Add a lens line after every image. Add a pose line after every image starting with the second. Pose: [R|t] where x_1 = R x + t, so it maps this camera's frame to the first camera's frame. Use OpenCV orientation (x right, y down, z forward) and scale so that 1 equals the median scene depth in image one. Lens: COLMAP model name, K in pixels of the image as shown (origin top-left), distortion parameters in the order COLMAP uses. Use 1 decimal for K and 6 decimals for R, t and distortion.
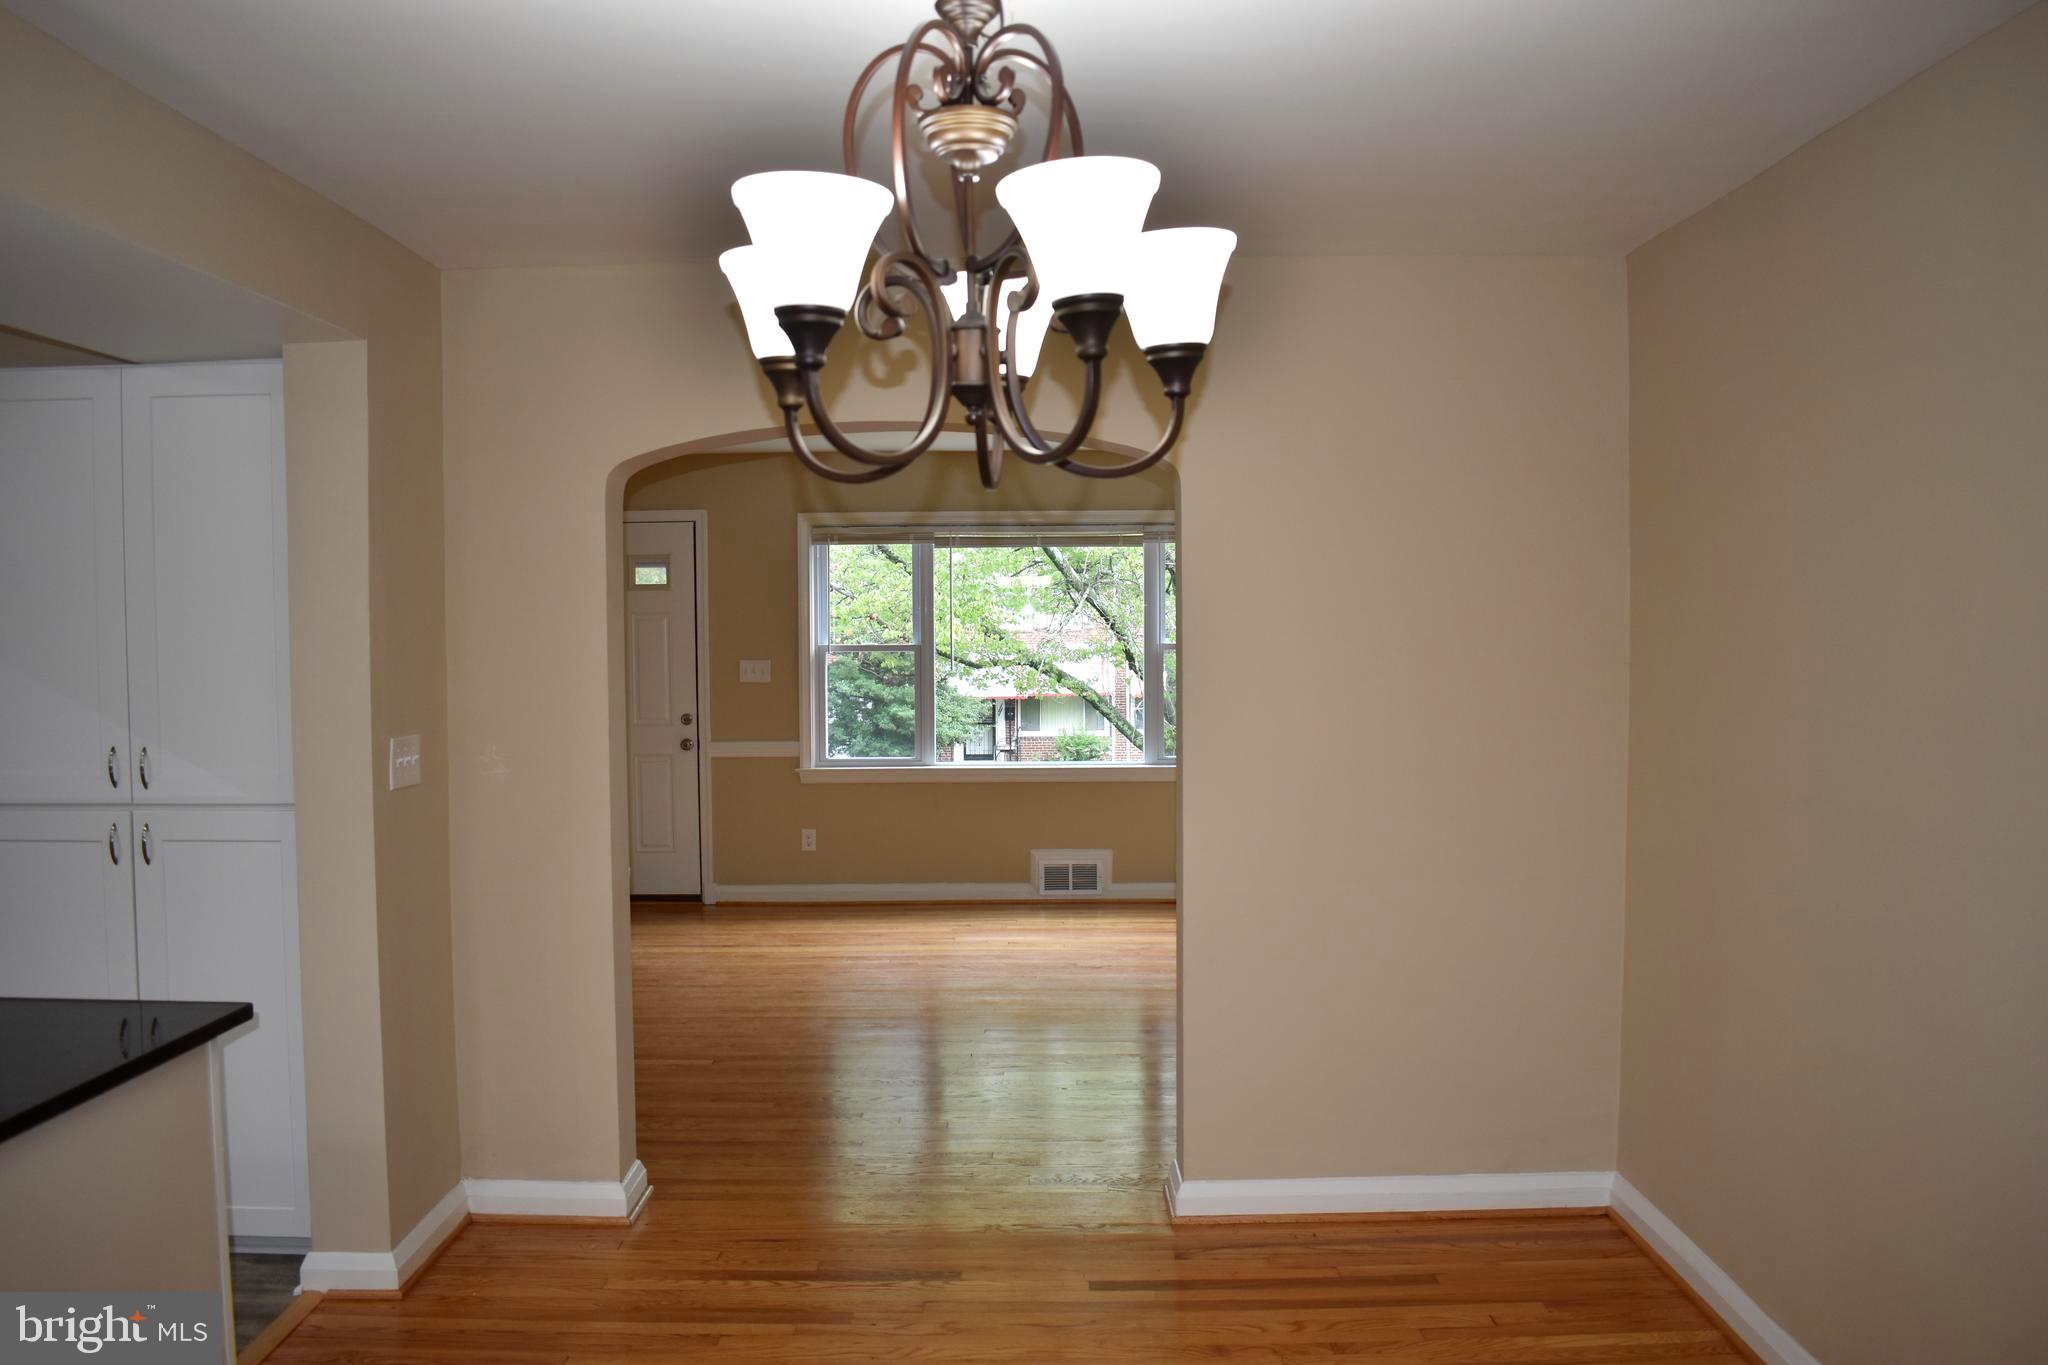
lens RADIAL K [[1582.9, 0, 1024.0], [0, 1582.9, 682.5], [0, 0, 1]] dist [-0.099126, 0.020942]
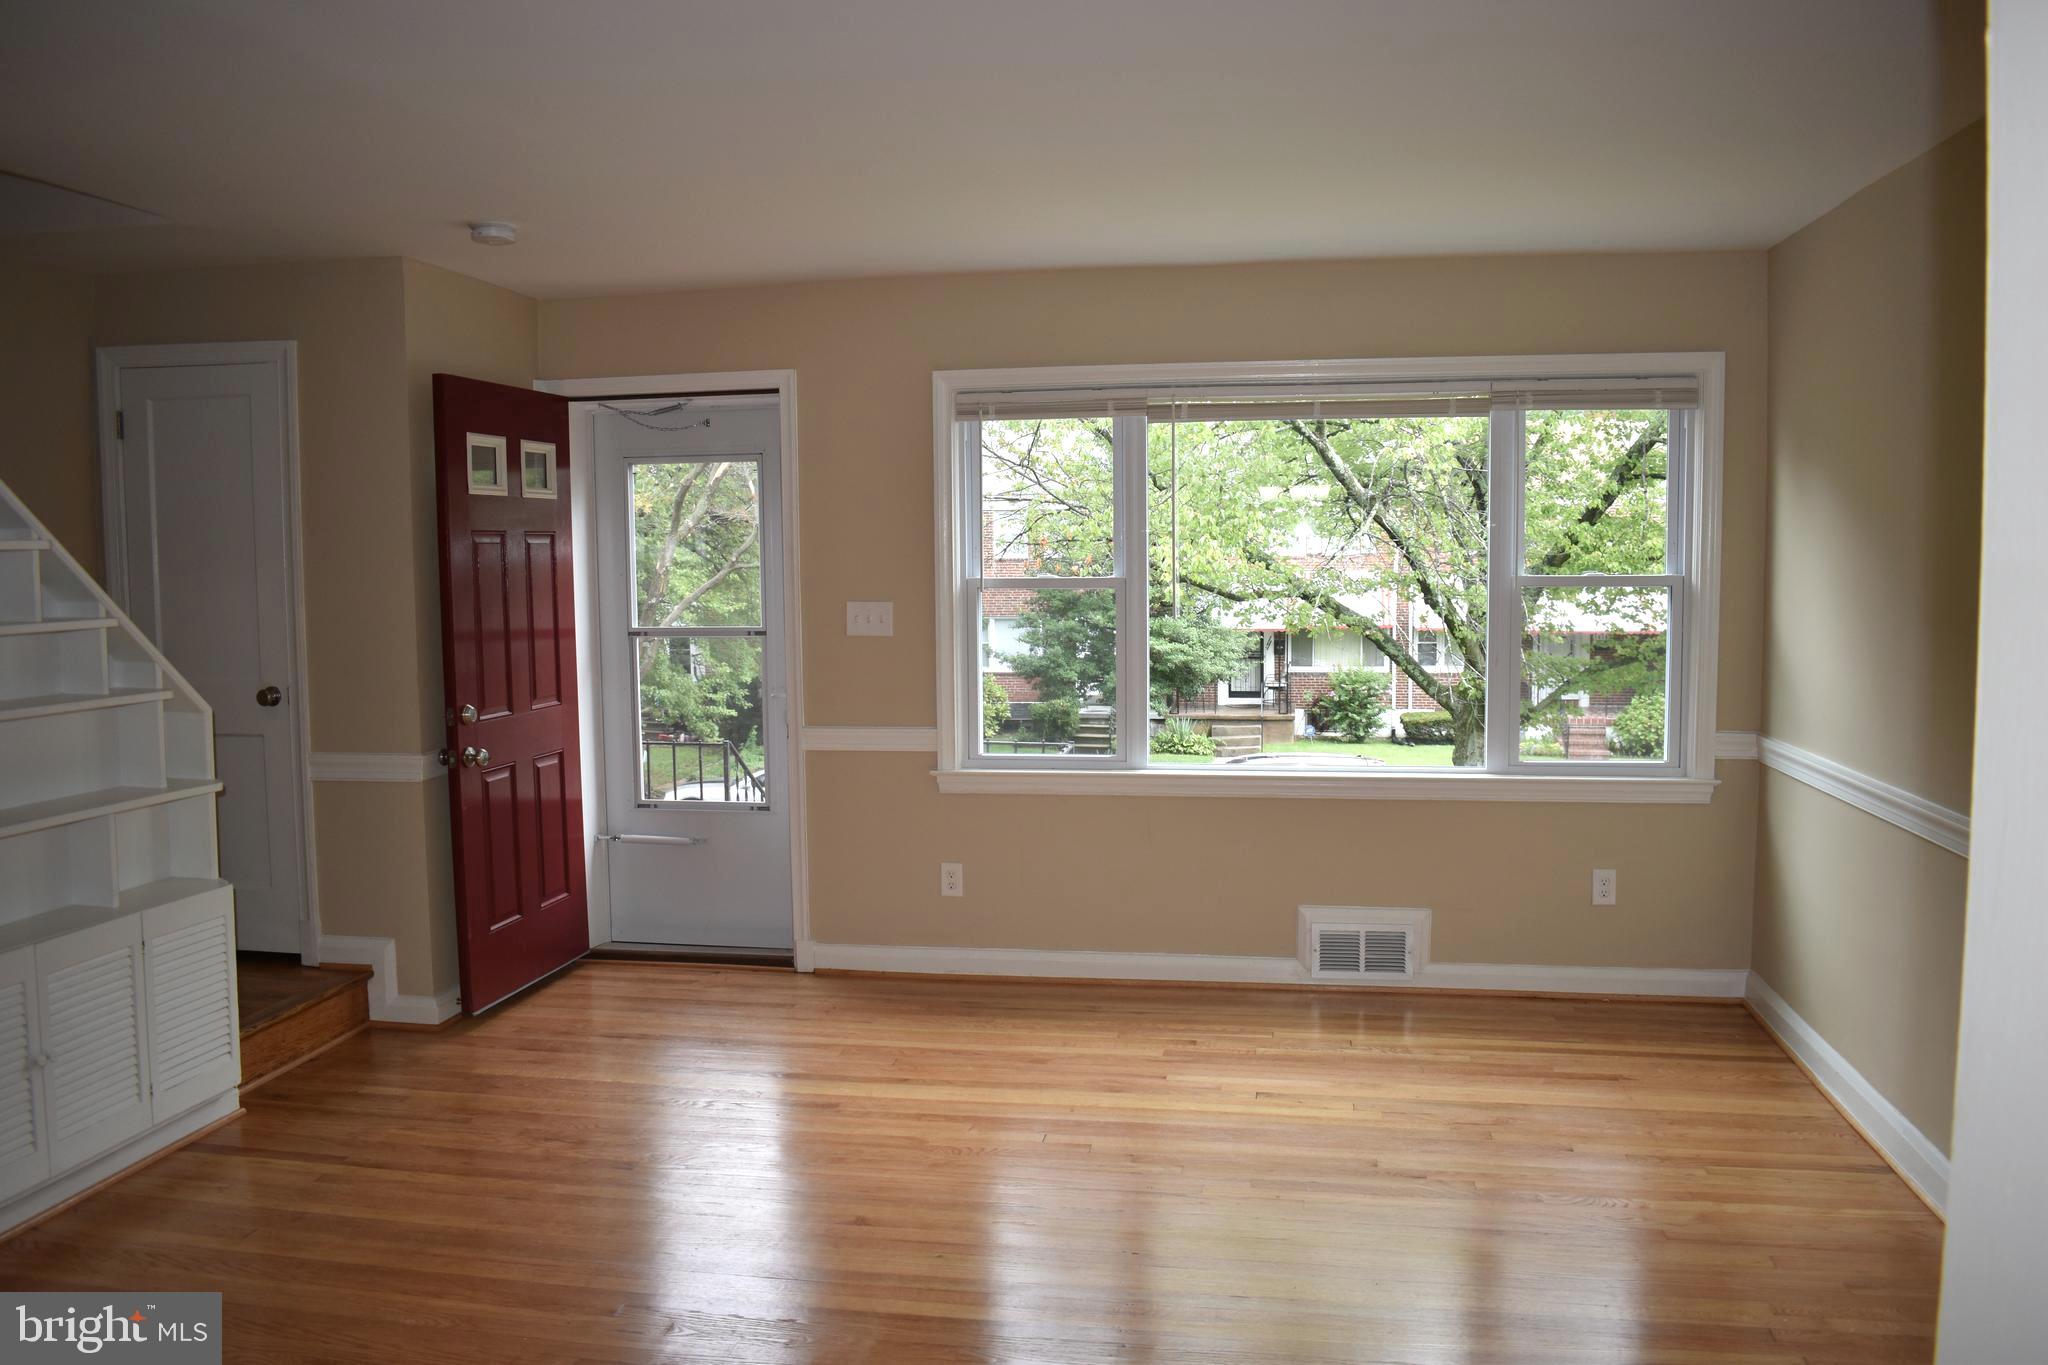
lens RADIAL K [[1582.9, 0, 1024.0], [0, 1582.9, 682.5], [0, 0, 1]] dist [-0.099126, 0.020942]
pose [[0.985501, 0.010541, -0.169340, 0.001716], [-0.002646, 0.998902, 0.046778, -0.011588], [0.169647, -0.045652, 0.984447, 0.371459]]
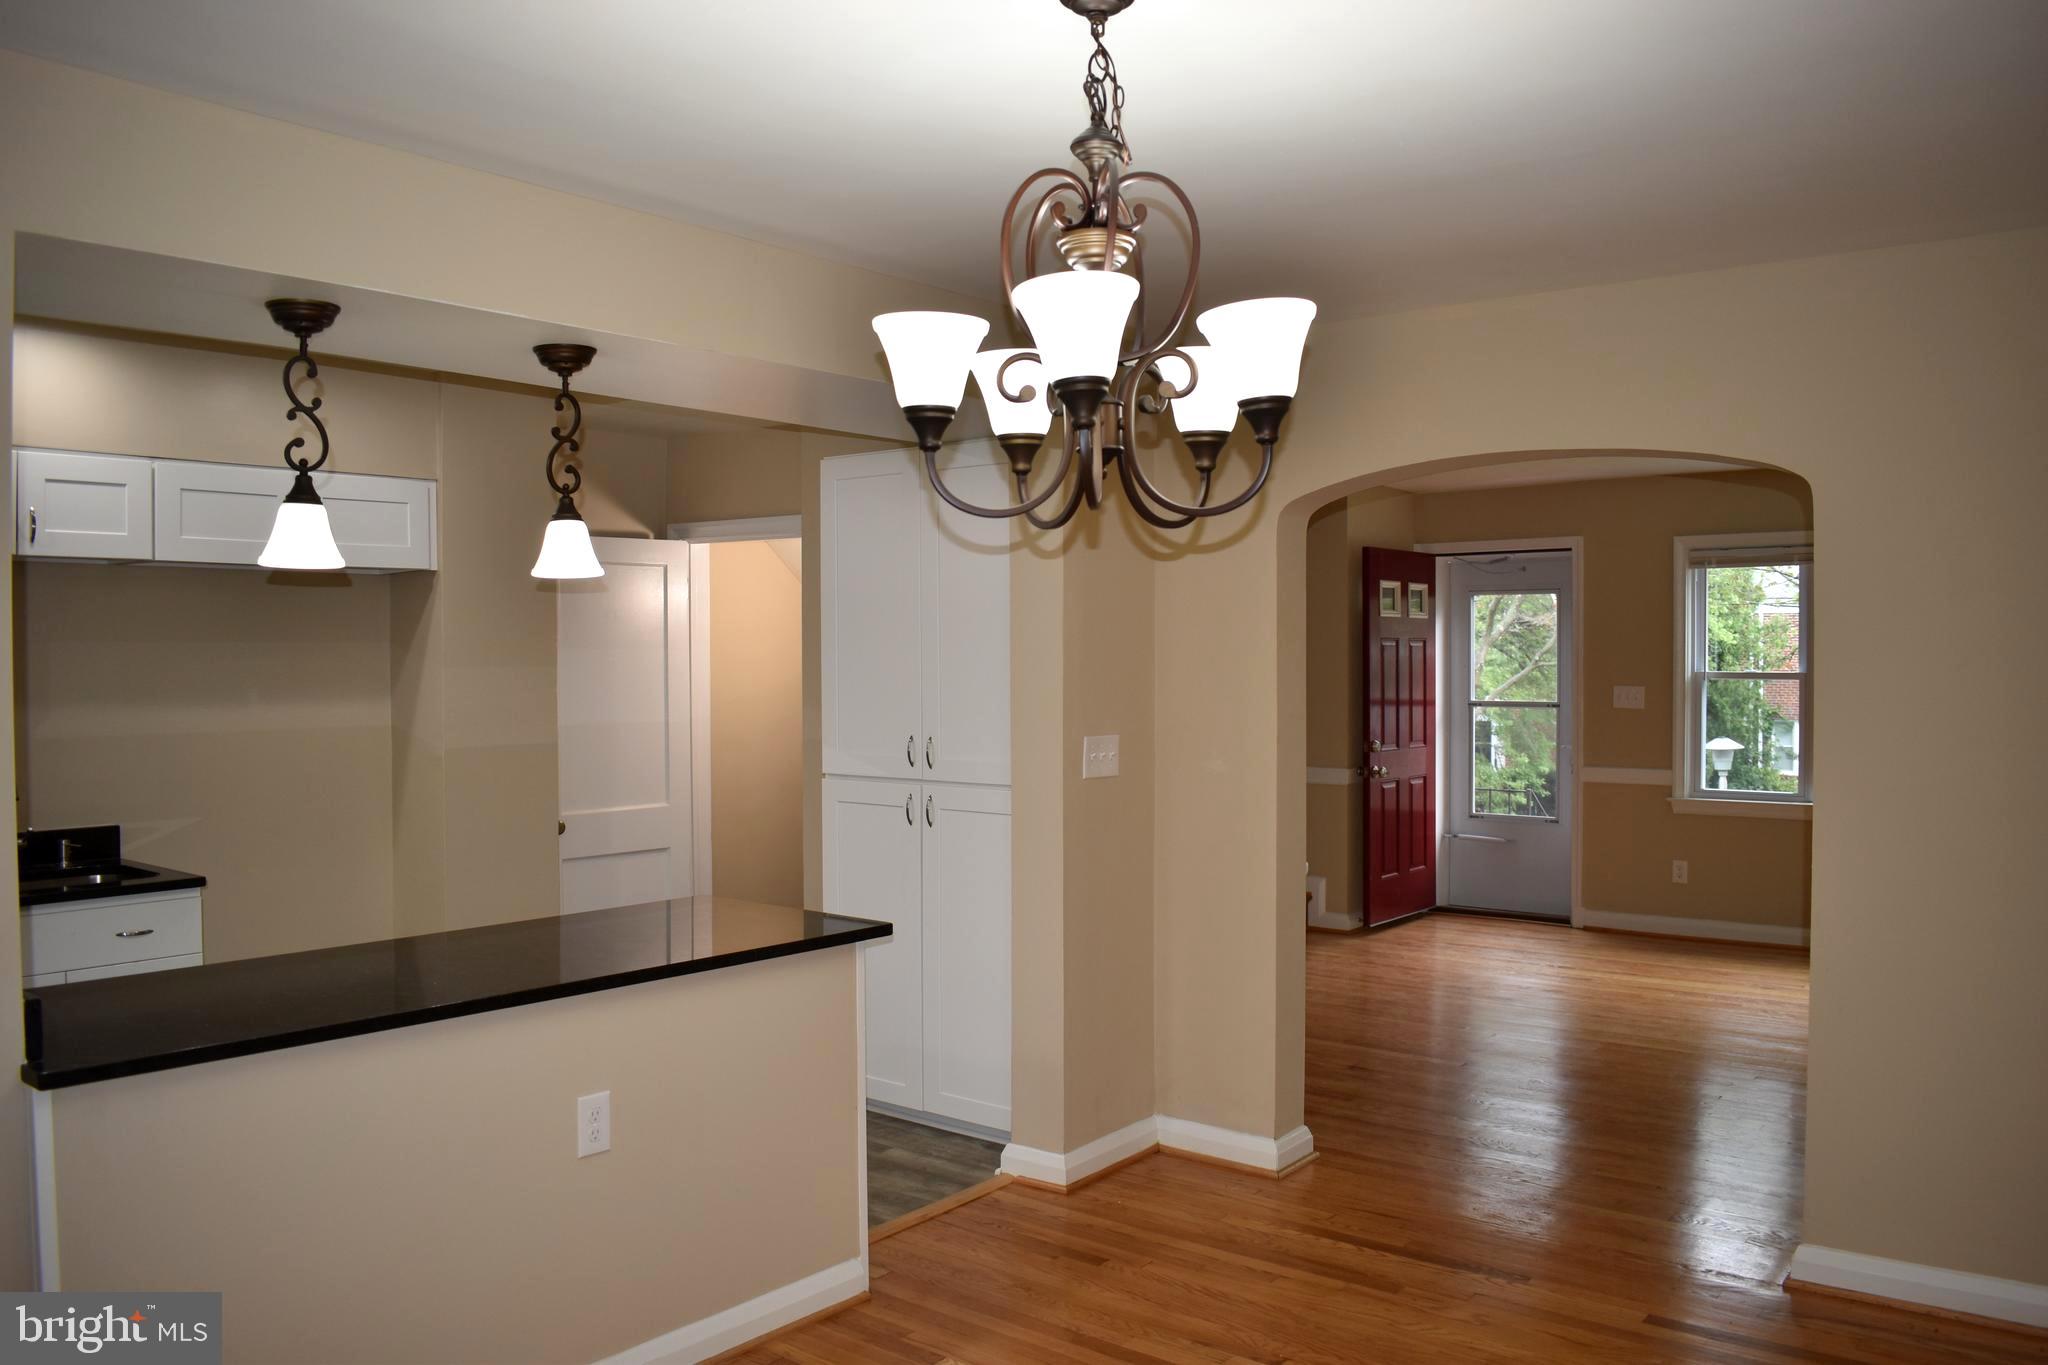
lens RADIAL K [[1582.9, 0, 1024.0], [0, 1582.9, 682.5], [0, 0, 1]] dist [-0.099126, 0.020942]
pose [[0.785744, 0.016475, -0.618333, 0.136494], [-0.027235, 0.999597, -0.007975, 0.001794], [0.617952, 0.023106, 0.785876, -0.005043]]
